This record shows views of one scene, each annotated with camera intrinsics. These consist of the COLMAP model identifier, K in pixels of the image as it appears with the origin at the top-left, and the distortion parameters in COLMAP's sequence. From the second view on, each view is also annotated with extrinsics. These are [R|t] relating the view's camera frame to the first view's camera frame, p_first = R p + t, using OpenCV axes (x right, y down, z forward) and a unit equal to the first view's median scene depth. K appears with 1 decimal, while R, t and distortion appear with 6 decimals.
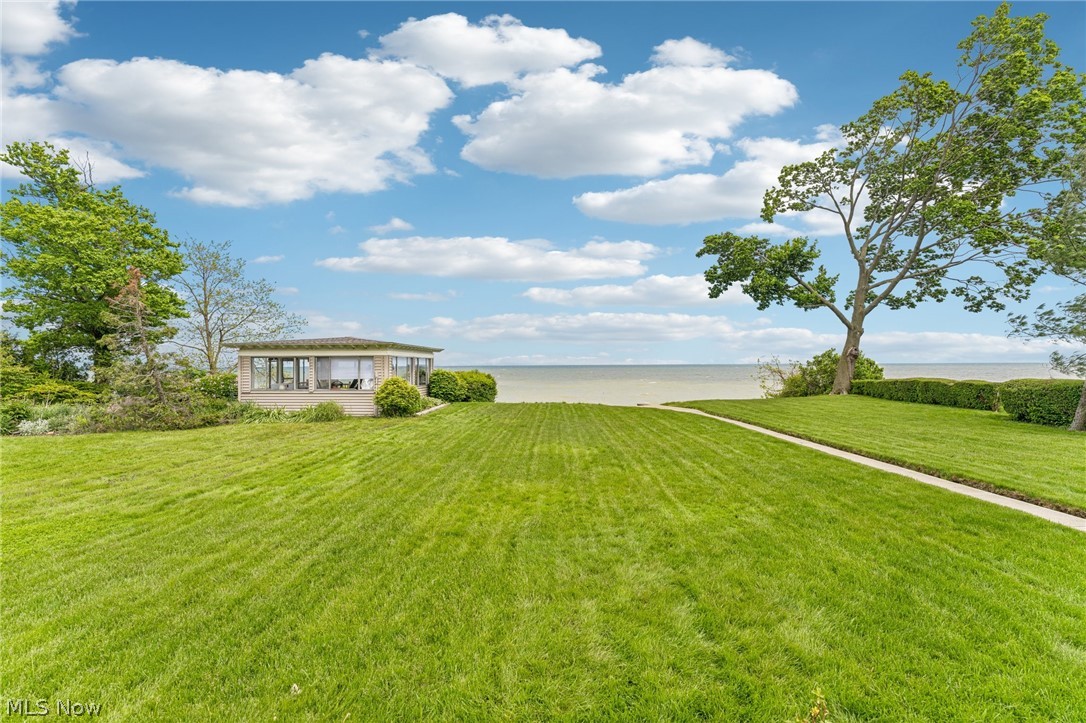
lens RADIAL K [[434.0, 0, 543.1], [0, 434.0, 360.5], [0, 0, 1]] dist [0.005914, -0.001143]
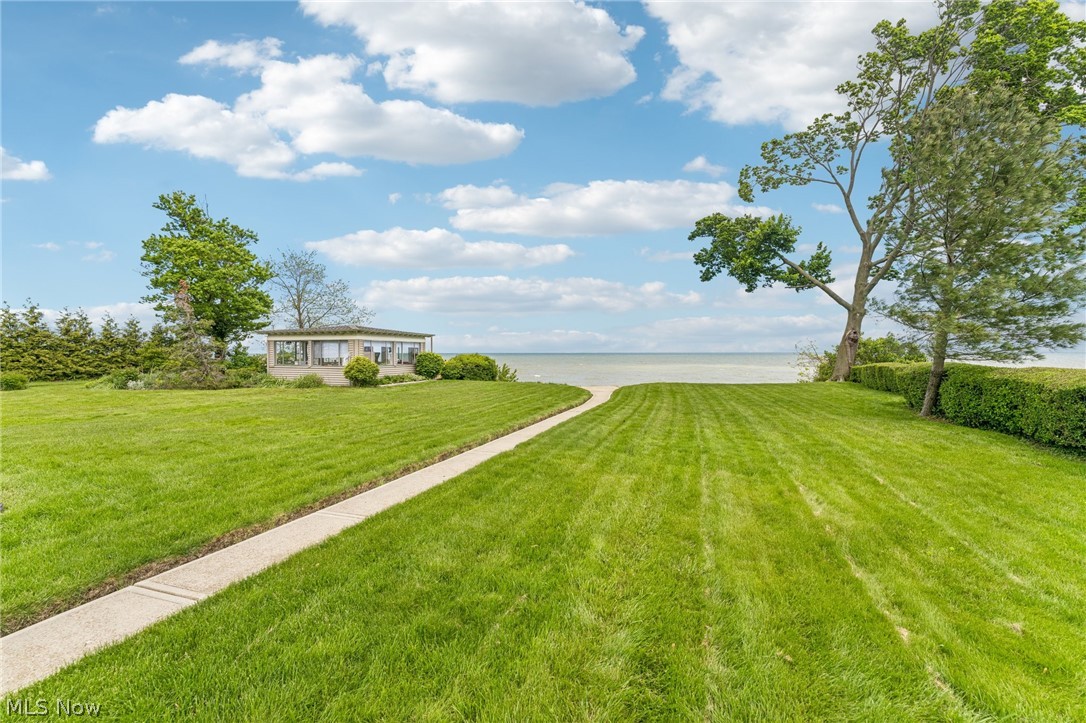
lens RADIAL K [[434.0, 0, 541.7], [0, 434.0, 358.5], [0, 0, 1]] dist [0.005914, -0.001143]
pose [[0.962518, 0.009912, -0.271037, 0.338621], [-0.002096, 0.999574, 0.029111, 0.003718], [0.271210, -0.027452, 0.962129, -0.060746]]
